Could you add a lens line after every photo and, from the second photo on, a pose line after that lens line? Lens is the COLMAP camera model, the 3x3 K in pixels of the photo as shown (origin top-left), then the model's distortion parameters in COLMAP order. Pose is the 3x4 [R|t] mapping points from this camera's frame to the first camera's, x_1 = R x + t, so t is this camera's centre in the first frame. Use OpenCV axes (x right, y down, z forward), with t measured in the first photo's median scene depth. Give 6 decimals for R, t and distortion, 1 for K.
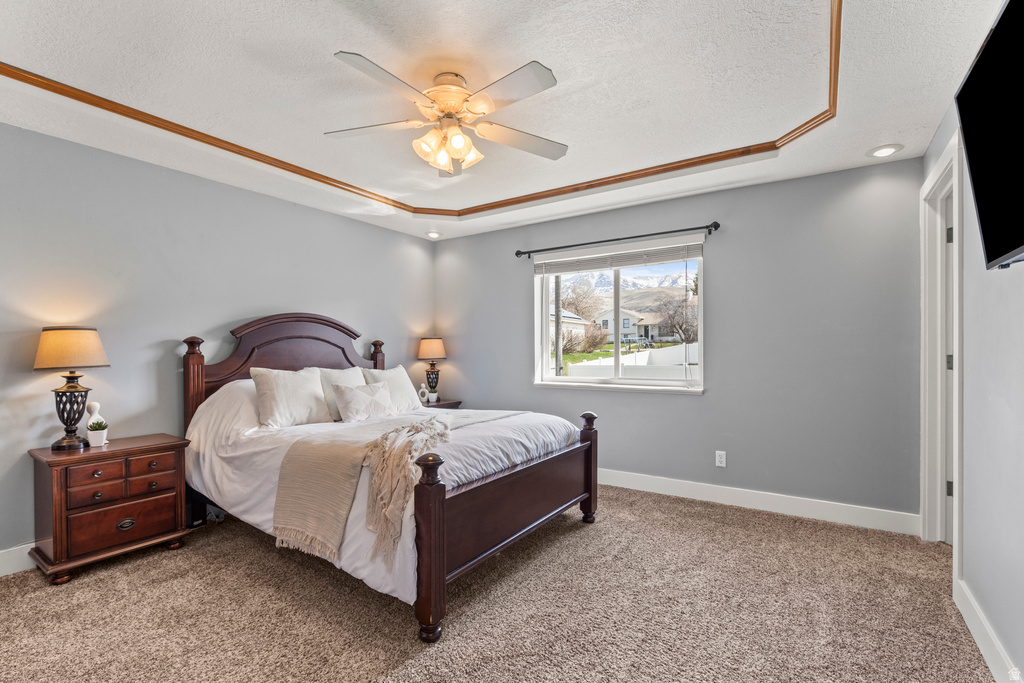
lens RADIAL K [[461.6, 0, 517.0], [0, 461.6, 351.4], [0, 0, 1]] dist [-0.000814, -0.000568]
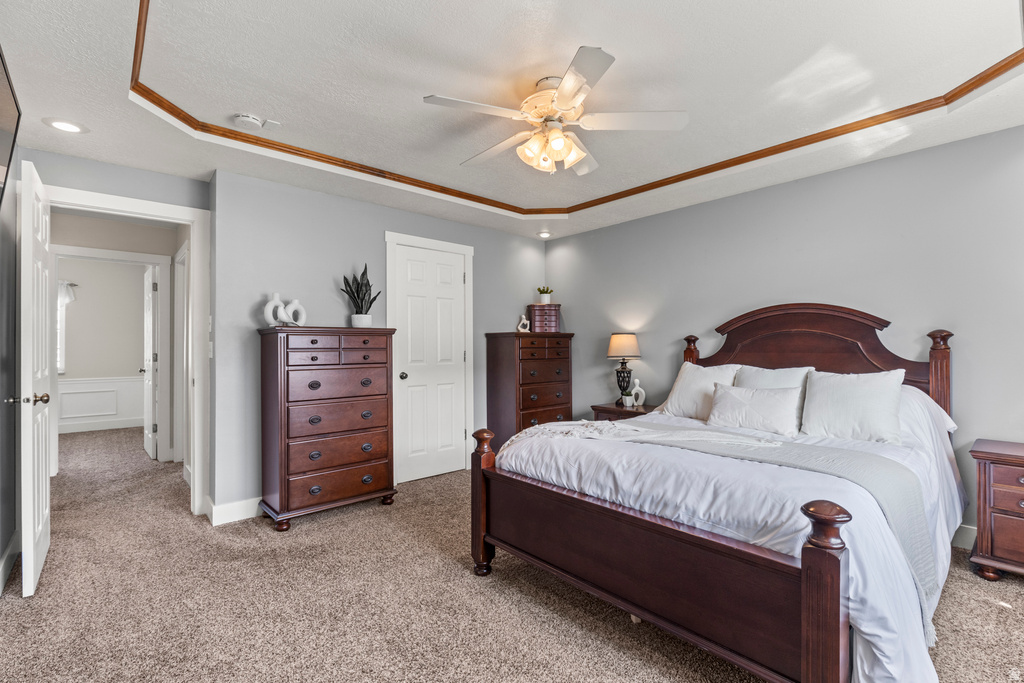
lens RADIAL K [[461.6, 0, 517.0], [0, 461.6, 351.4], [0, 0, 1]] dist [-0.000814, -0.000568]
pose [[-0.241411, 0.016119, -0.970289, 0.738805], [0.006609, 0.999866, 0.014966, -0.012316], [0.970400, -0.002799, -0.241485, 0.995931]]
